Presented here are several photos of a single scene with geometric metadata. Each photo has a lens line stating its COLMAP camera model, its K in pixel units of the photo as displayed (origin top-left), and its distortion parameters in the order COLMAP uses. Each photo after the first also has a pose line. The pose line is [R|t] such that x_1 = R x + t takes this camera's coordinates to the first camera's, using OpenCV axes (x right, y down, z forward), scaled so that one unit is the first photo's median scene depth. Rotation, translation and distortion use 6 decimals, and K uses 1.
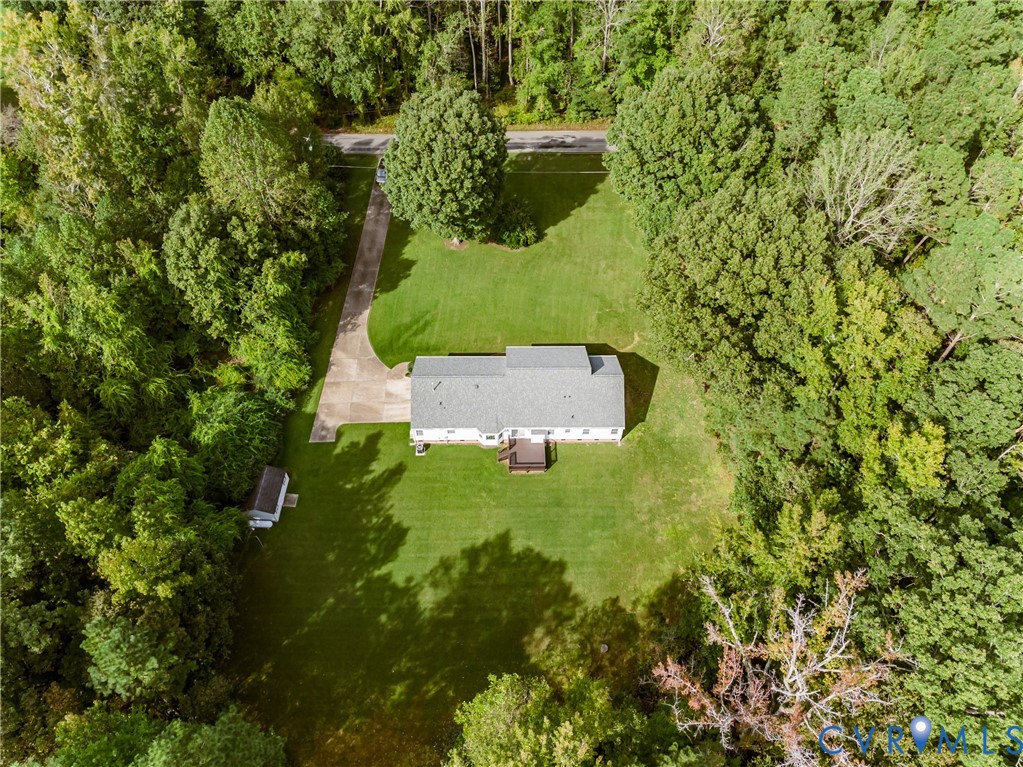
lens RADIAL K [[761.2, 0, 517.1], [0, 761.2, 380.7], [0, 0, 1]] dist [0.035195, -0.040941]
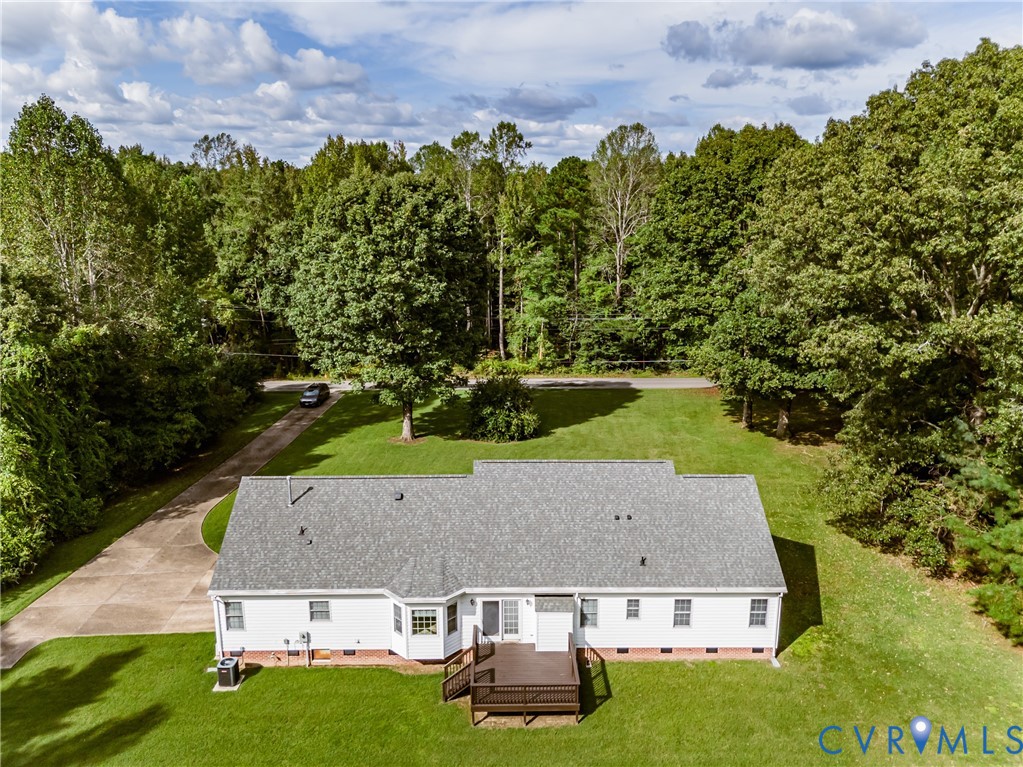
lens RADIAL K [[758.5, 0, 515.4], [0, 758.5, 380.9], [0, 0, 1]] dist [0.049360, -0.051481]
pose [[0.999979, -0.006508, -0.000521, 0.009585], [0.004572, 0.755070, -0.655628, 0.219042], [0.004660, 0.655612, 0.755083, 0.622867]]
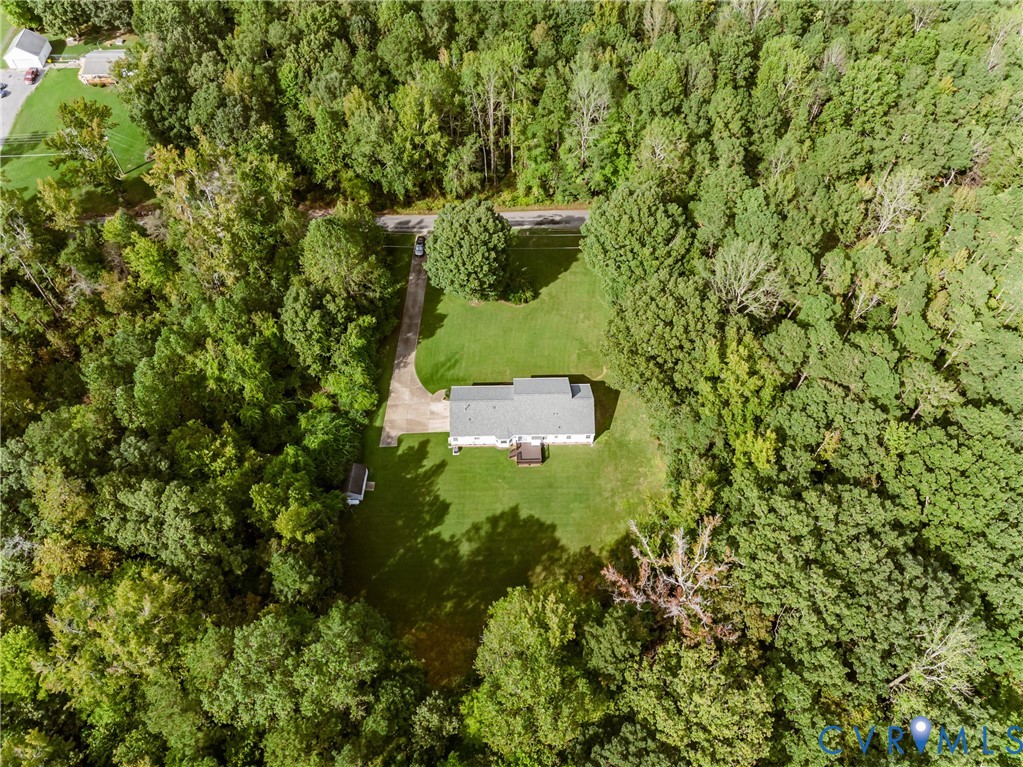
lens RADIAL K [[758.5, 0, 515.4], [0, 758.5, 380.9], [0, 0, 1]] dist [0.049360, -0.051481]
pose [[0.999909, -0.013301, -0.002277, -0.007572], [0.013298, 0.999910, -0.001511, -0.039893], [0.002297, 0.001481, 0.999996, -0.453808]]
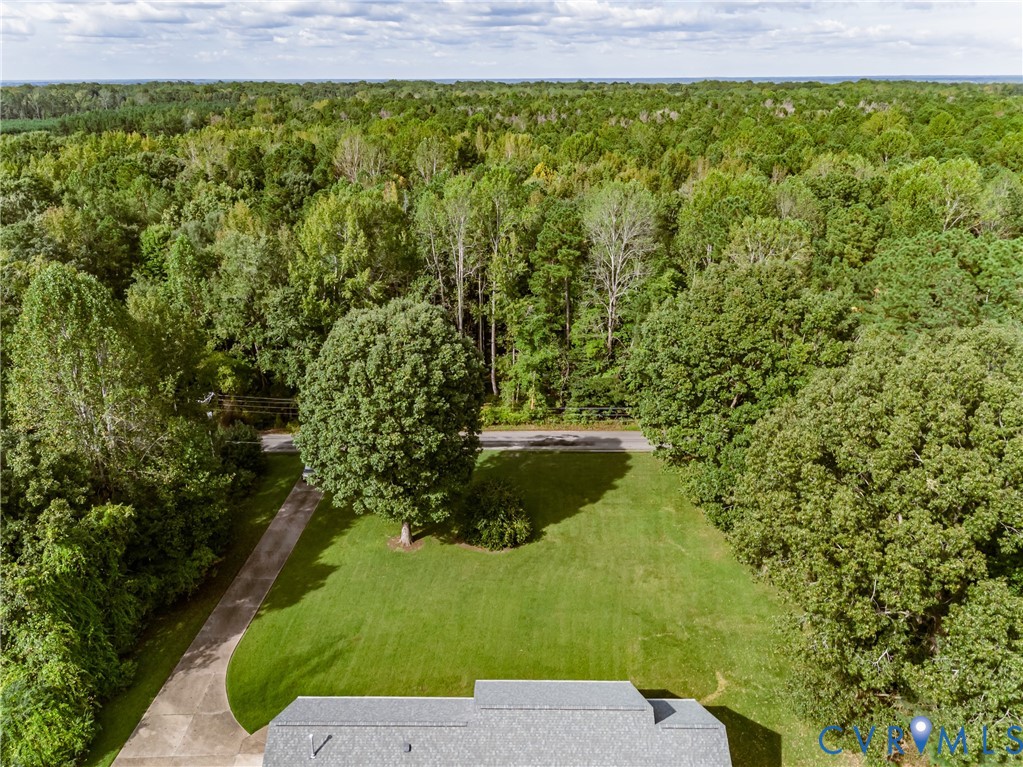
lens RADIAL K [[769.7, 0, 485.5], [0, 769.7, 385.9], [0, 0, 1]] dist [0.079179, -0.111885]
pose [[0.999661, -0.001732, -0.025998, 0.006354], [-0.012793, 0.836611, -0.547648, 0.078693], [0.022699, 0.547794, 0.836305, 0.464250]]
